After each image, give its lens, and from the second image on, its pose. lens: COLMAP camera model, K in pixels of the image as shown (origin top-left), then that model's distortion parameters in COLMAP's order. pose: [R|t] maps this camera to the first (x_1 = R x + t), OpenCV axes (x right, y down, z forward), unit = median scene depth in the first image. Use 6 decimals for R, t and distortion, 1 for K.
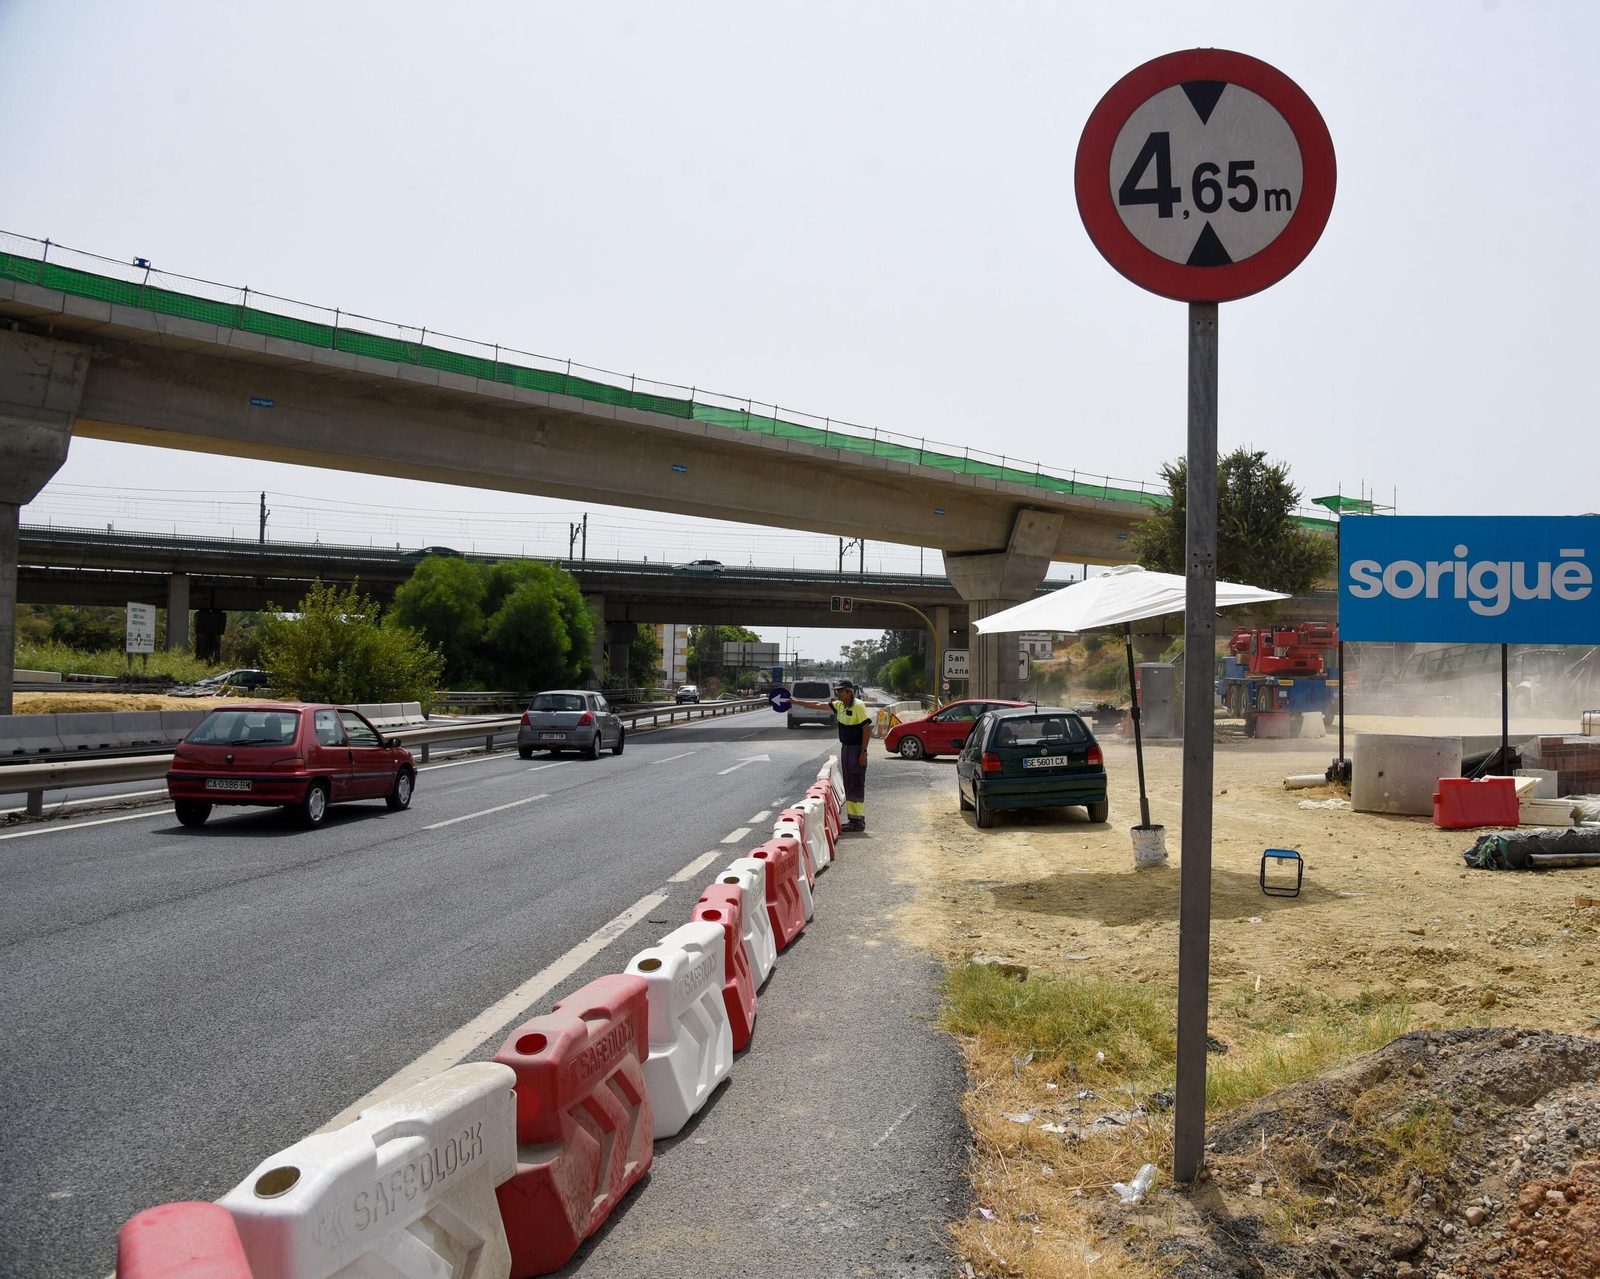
lens RADIAL K [[1357.1, 0, 980.5], [0, 1357.1, 645.1], [0, 0, 1]] dist [-0.099589, 0.066809]
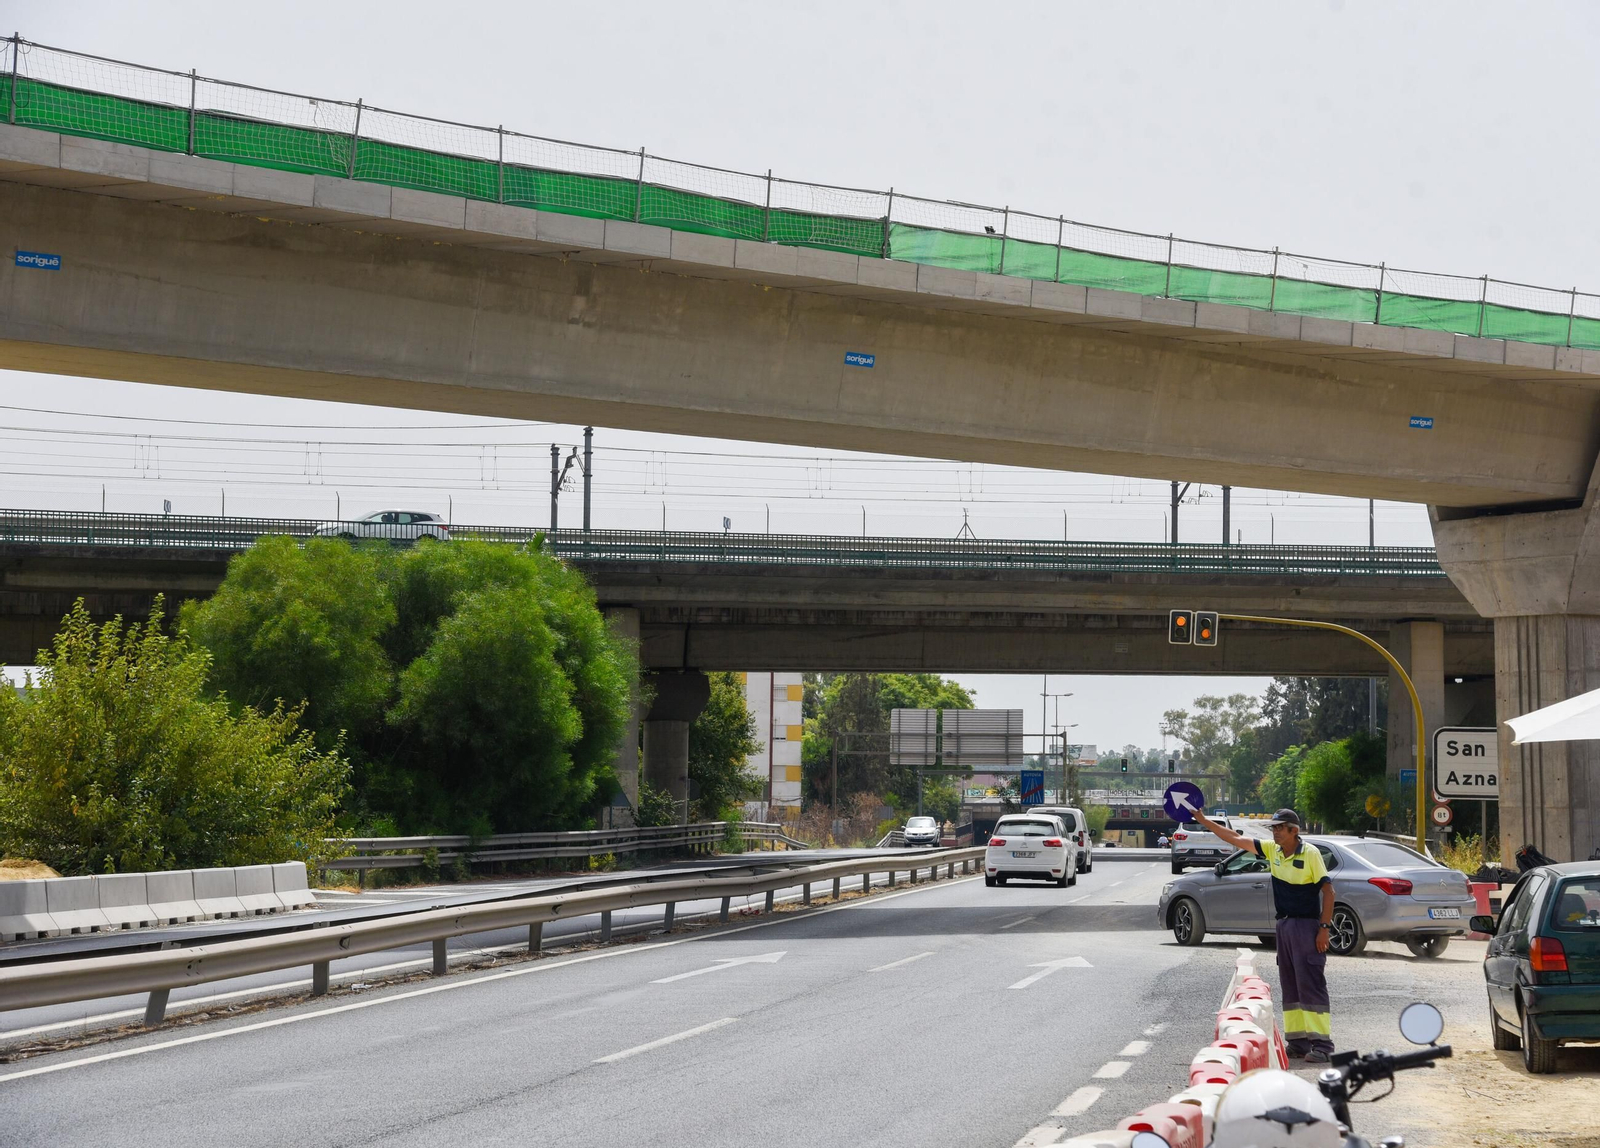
lens RADIAL K [[3504.2, 0, 853.3], [0, 3504.2, 573.9], [0, 0, 1]] dist [0.553020, 0.000000]
pose [[0.982526, -0.022439, -0.184769, 0.001714], [0.015623, 0.999146, -0.038260, -0.008548], [0.185470, 0.034705, 0.982037, -0.227243]]
